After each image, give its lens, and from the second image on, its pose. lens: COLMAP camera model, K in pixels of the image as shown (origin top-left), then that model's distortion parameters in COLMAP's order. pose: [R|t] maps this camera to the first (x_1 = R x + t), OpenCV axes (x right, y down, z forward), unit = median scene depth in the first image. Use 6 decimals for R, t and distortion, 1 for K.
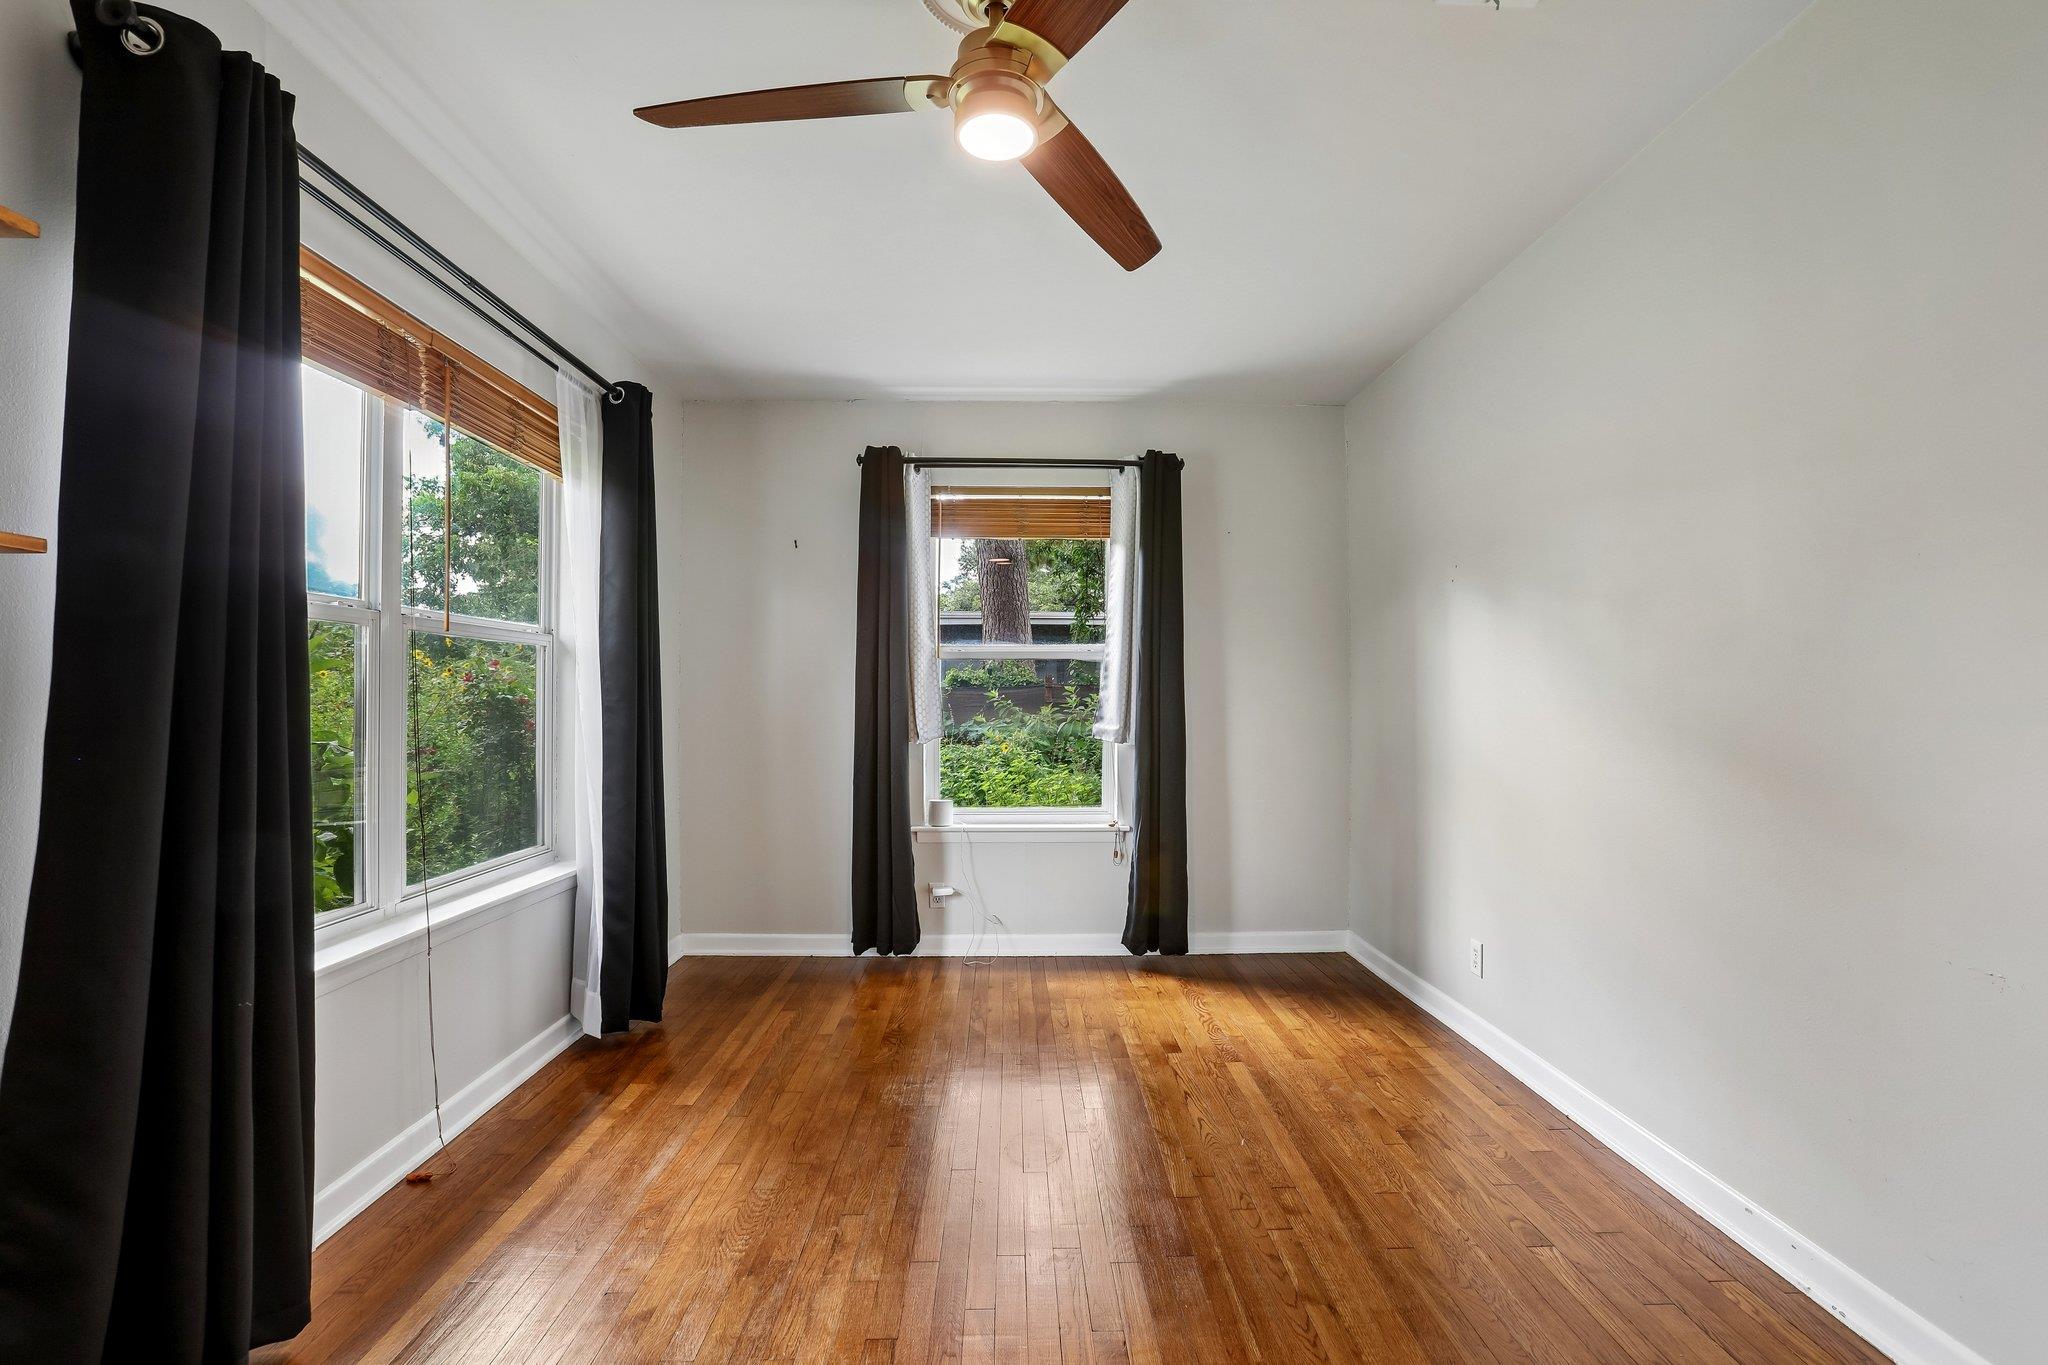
lens RADIAL K [[940.7, 0, 1038.0], [0, 940.7, 691.2], [0, 0, 1]] dist [-0.041406, 0.015310]
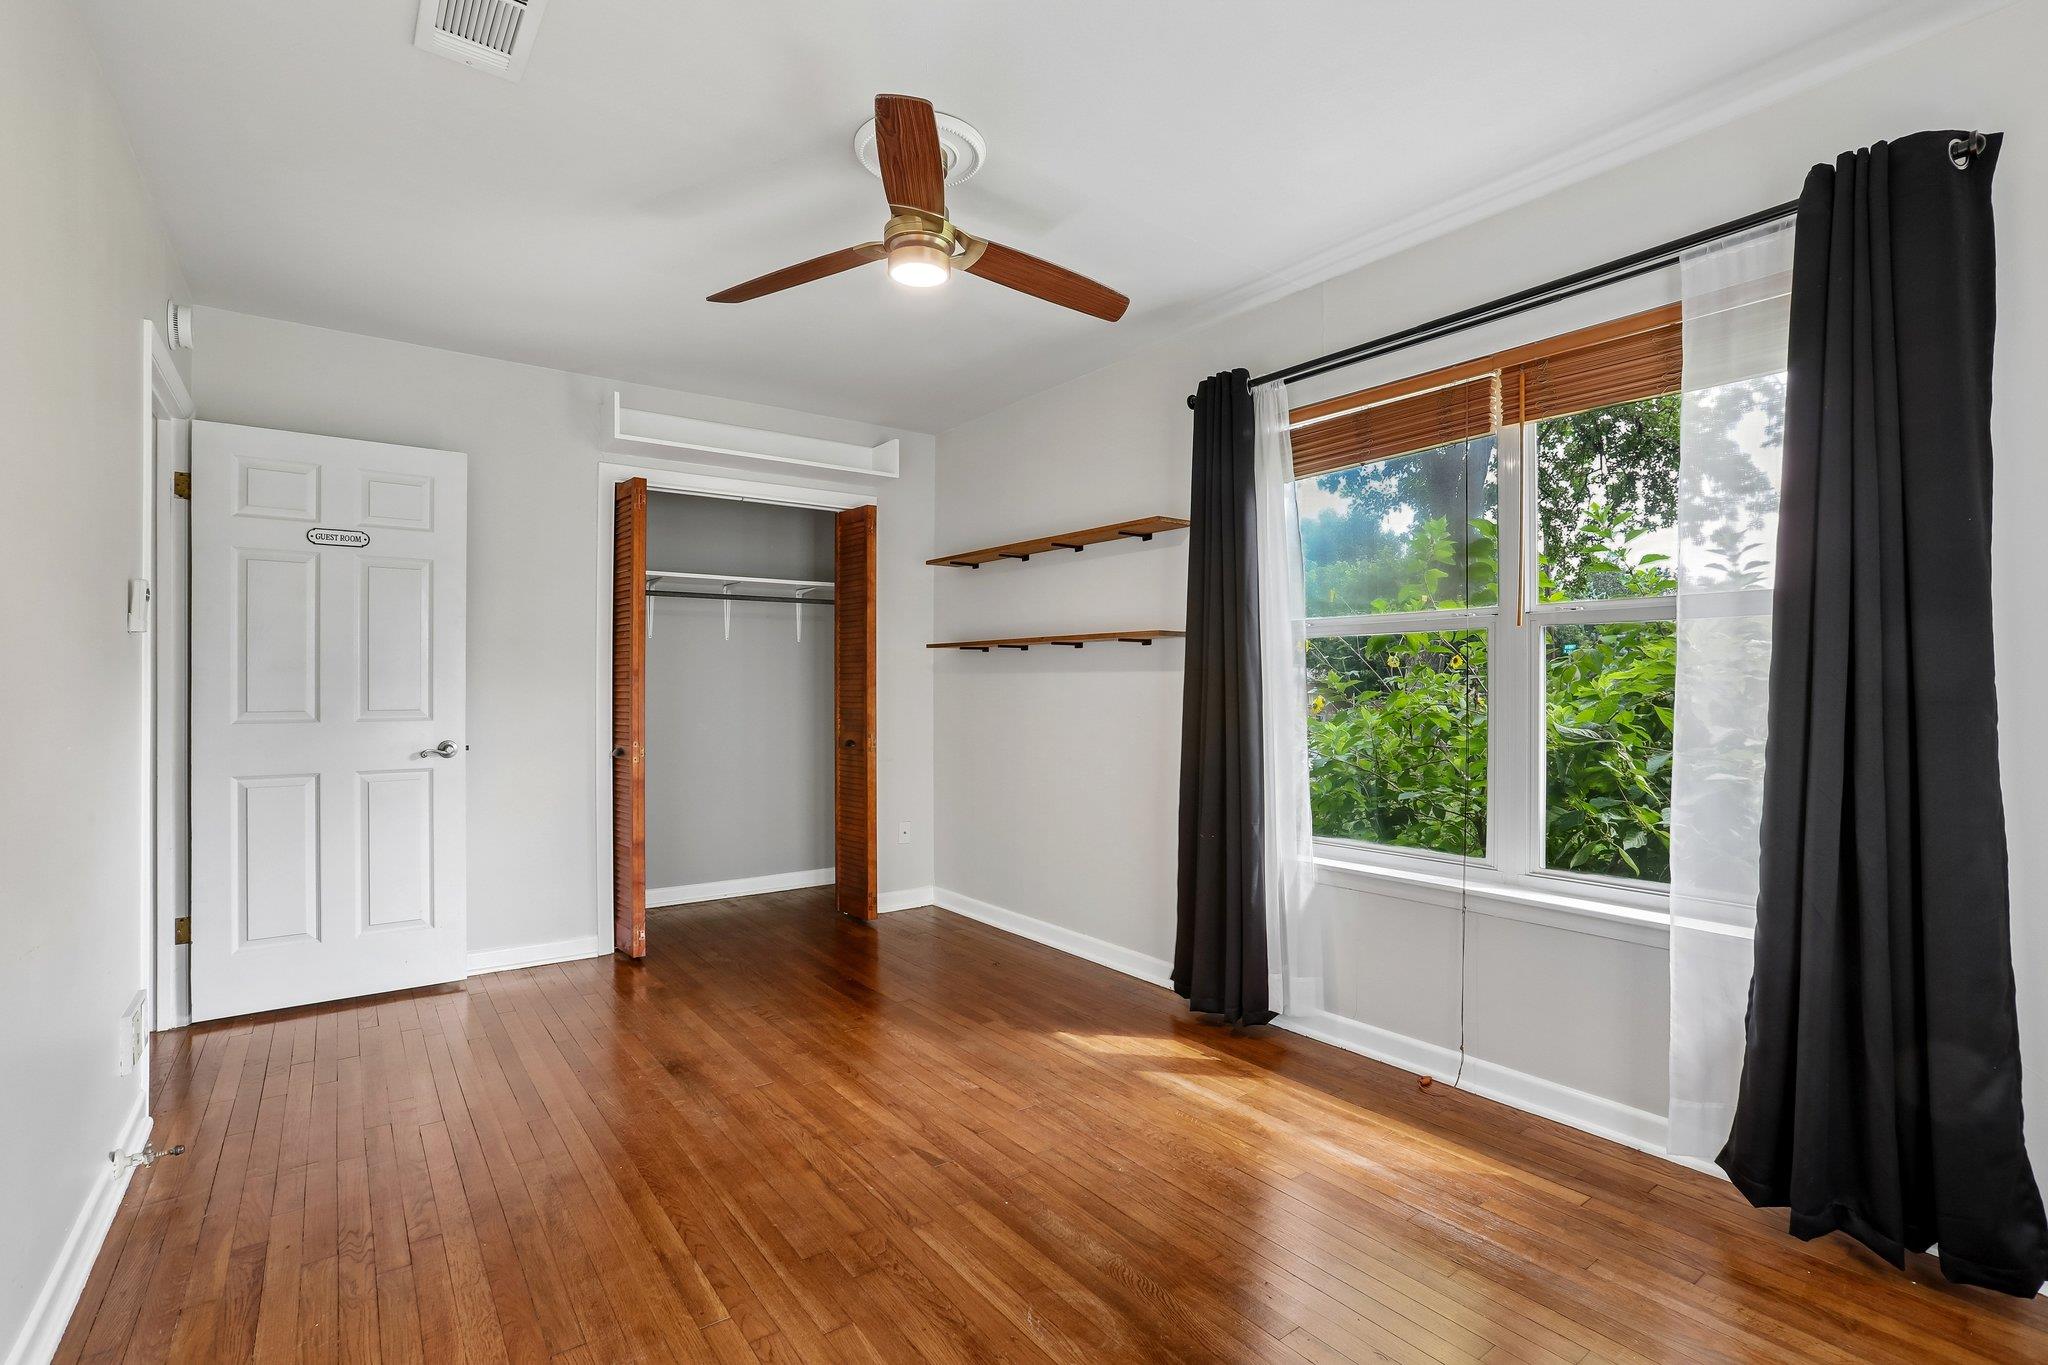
lens RADIAL K [[940.7, 0, 1018.8], [0, 940.7, 688.2], [0, 0, 1]] dist [-0.041406, 0.015310]
pose [[-0.826510, -0.001005, -0.562921, 0.463135], [0.003786, 0.999966, -0.007345, 0.012303], [0.562909, -0.008202, -0.826478, 1.695239]]
